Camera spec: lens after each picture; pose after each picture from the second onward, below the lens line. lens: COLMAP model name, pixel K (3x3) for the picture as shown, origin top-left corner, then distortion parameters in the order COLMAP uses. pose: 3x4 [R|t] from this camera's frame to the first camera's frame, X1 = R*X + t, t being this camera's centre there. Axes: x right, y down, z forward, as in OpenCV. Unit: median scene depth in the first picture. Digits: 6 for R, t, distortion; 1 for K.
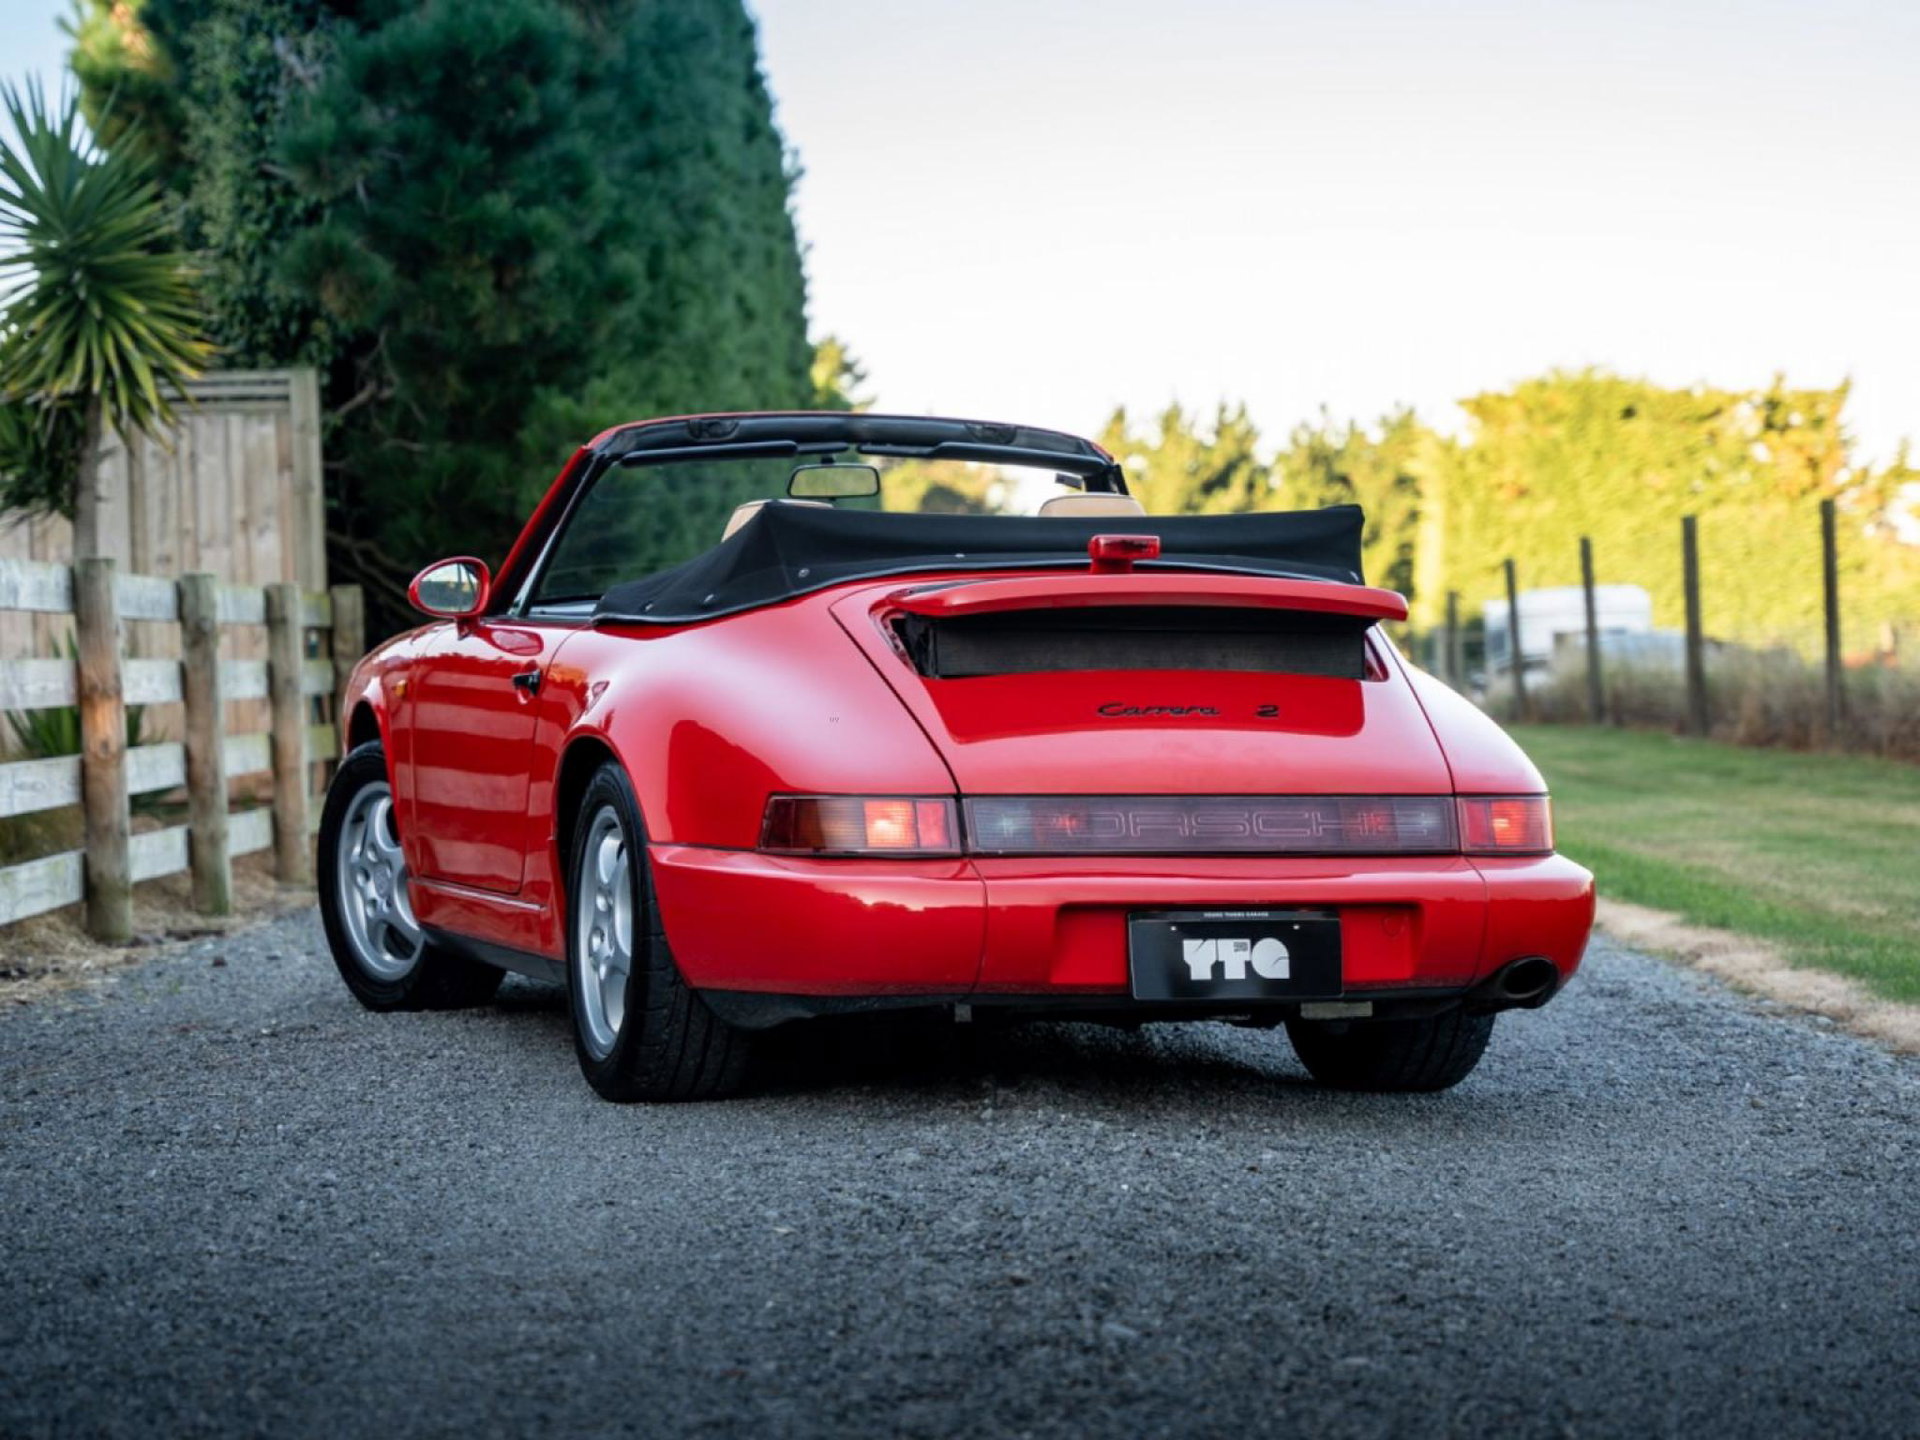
lens RADIAL K [[4942.4, 0, 922.6], [0, 4942.4, 684.0], [0, 0, 1]] dist [0.311045, 0.000000]
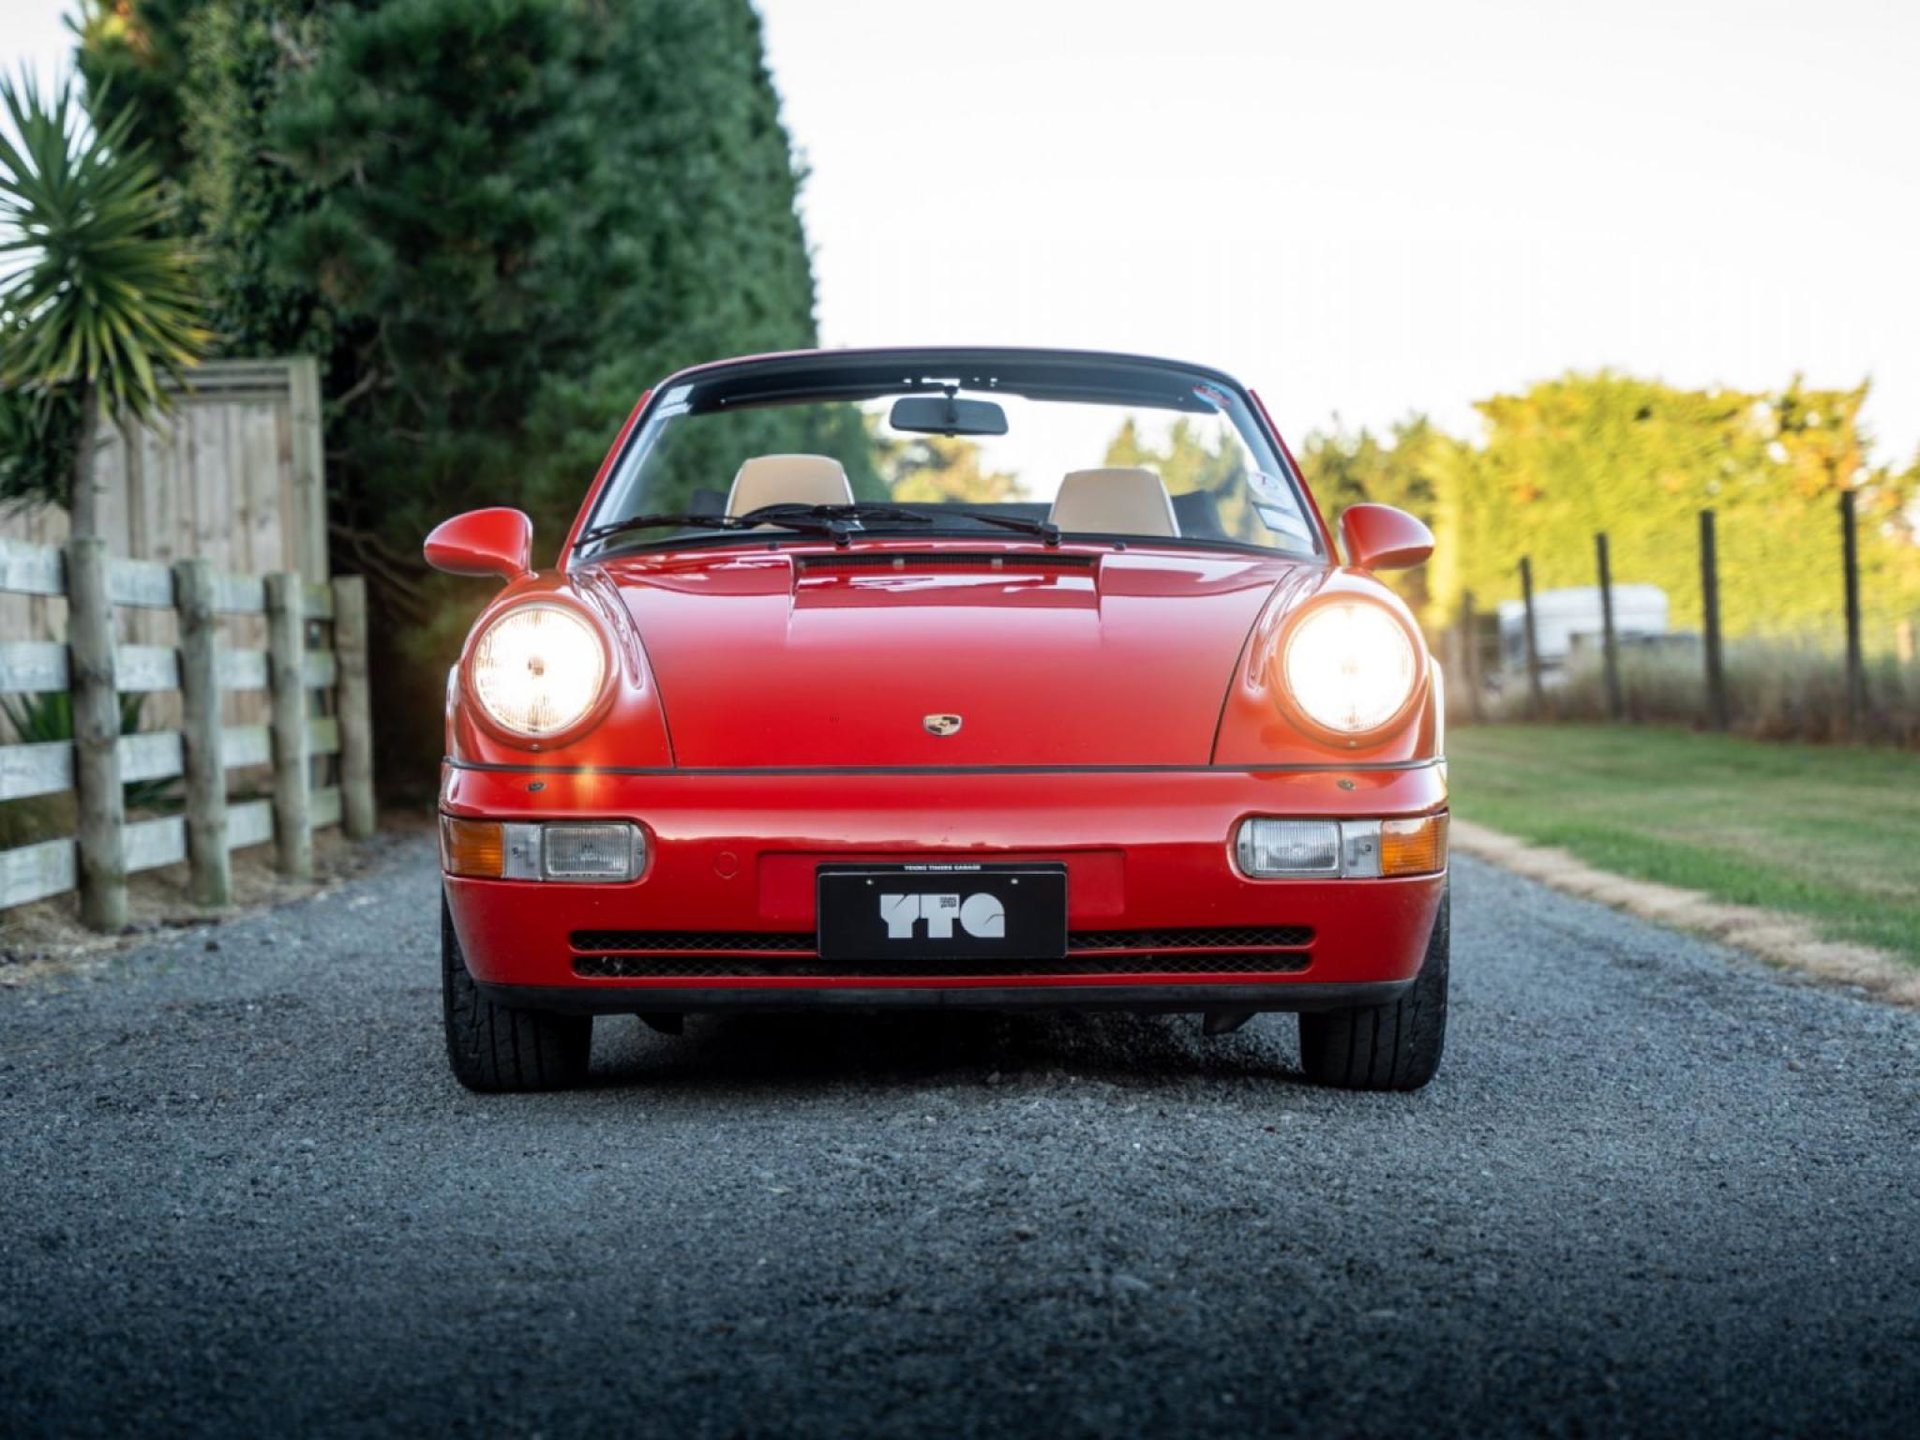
lens RADIAL K [[4942.4, 0, 915.1], [0, 4942.4, 699.4], [0, 0, 1]] dist [0.311045, 0.000000]
pose [[0.999974, -0.005736, -0.004369, 0.001239], [0.005739, 0.999983, 0.000710, 0.006587], [0.004365, -0.000735, 0.999990, 0.020578]]
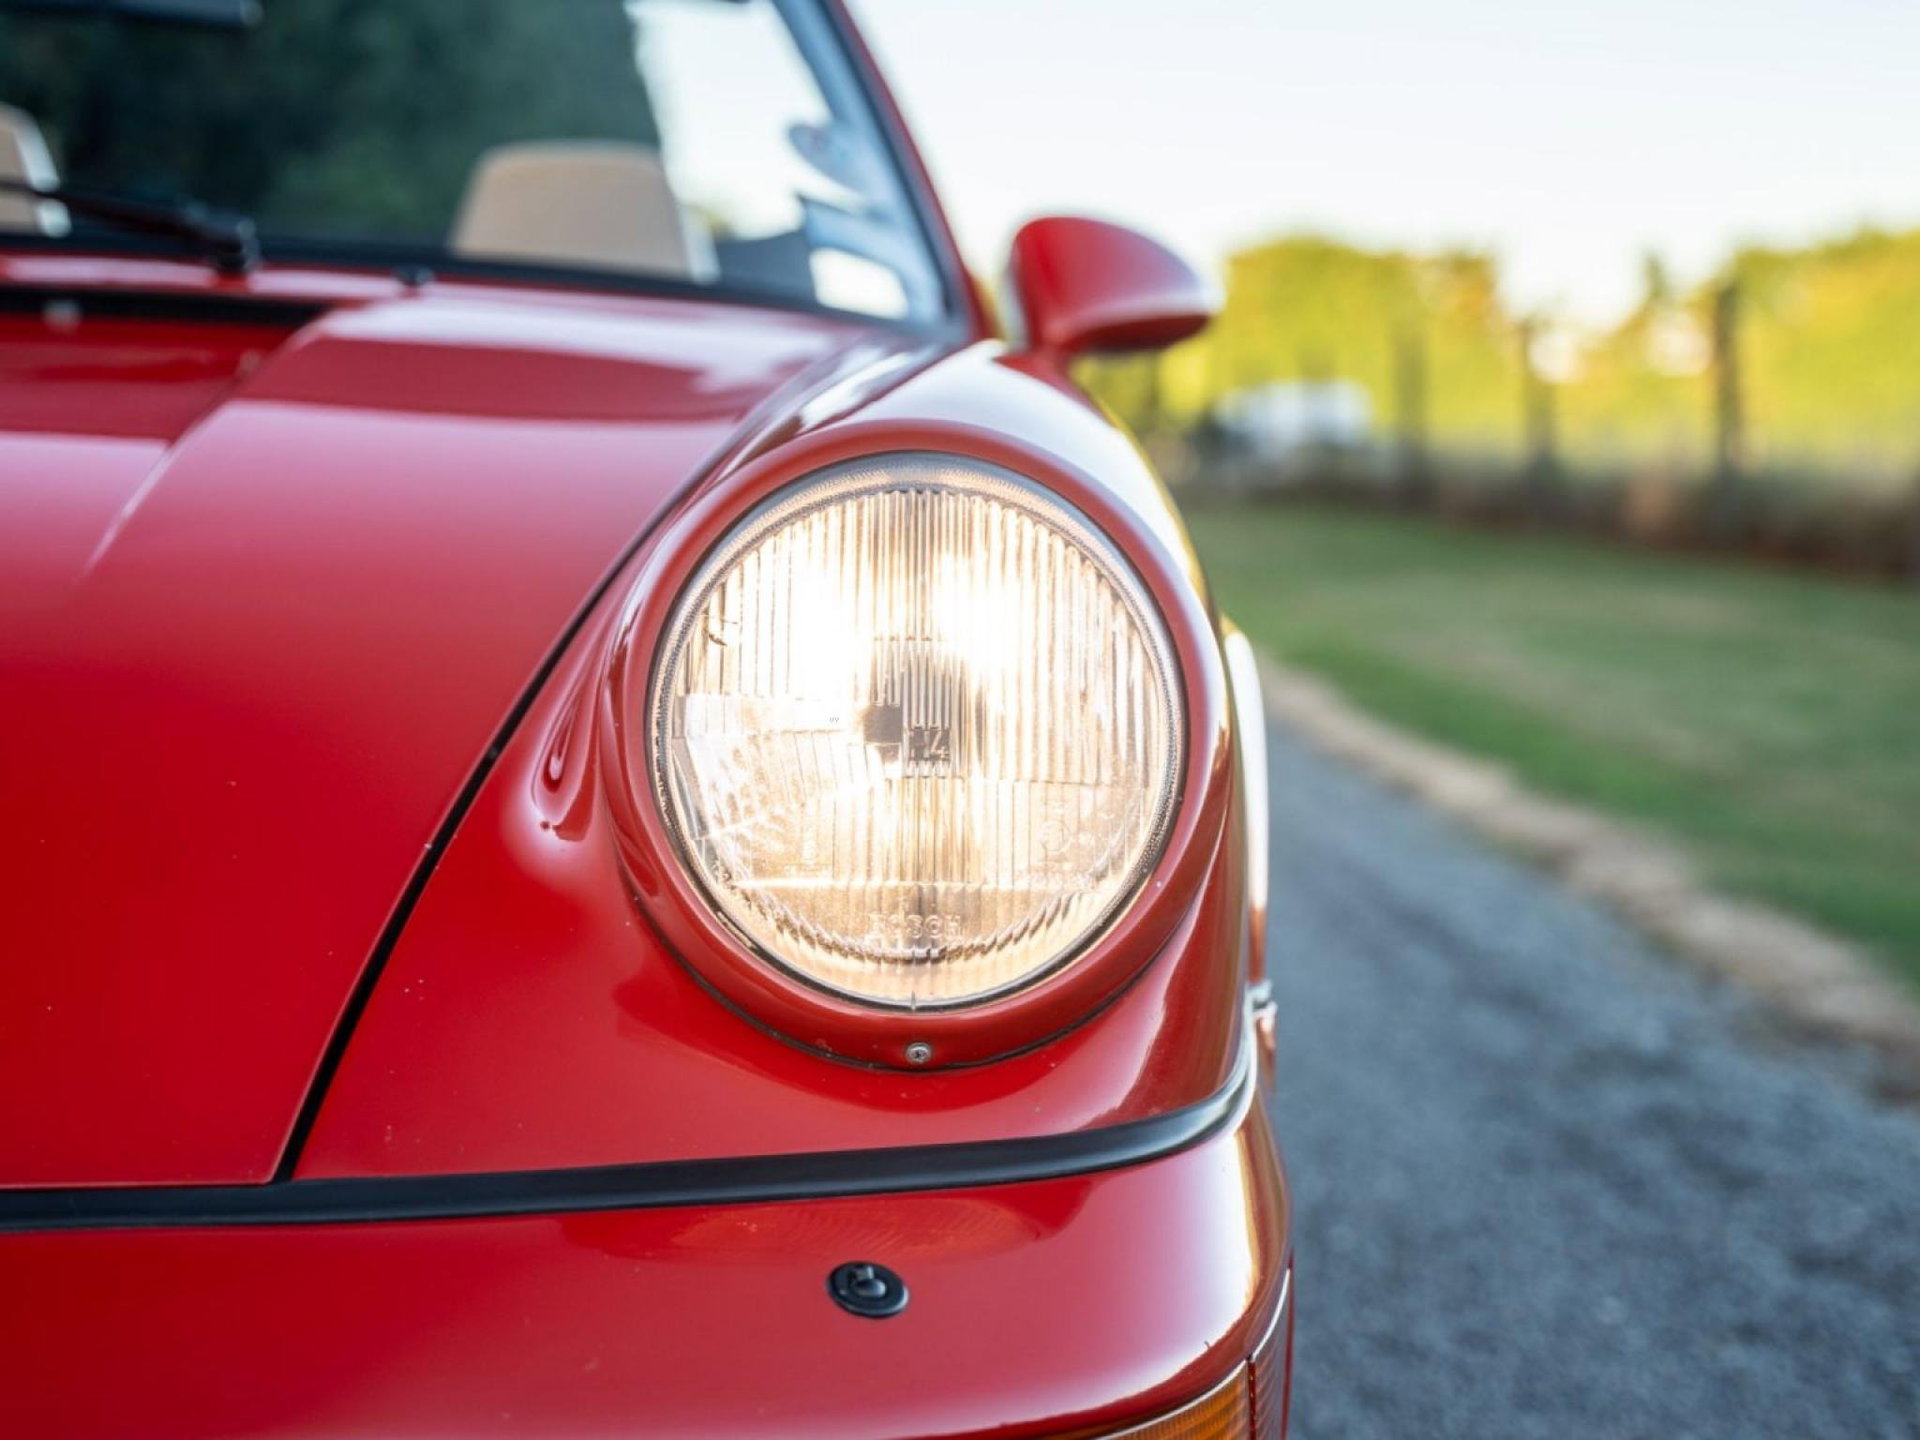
lens RADIAL K [[4942.4, 0, 965.1], [0, 4942.4, 720.0], [0, 0, 1]] dist [0.311045, 0.000000]
pose [[0.998108, 0.013688, 0.059948, 0.037420], [-0.016787, 0.998531, 0.051512, -0.003850], [-0.059154, -0.052421, 0.996872, 0.402284]]
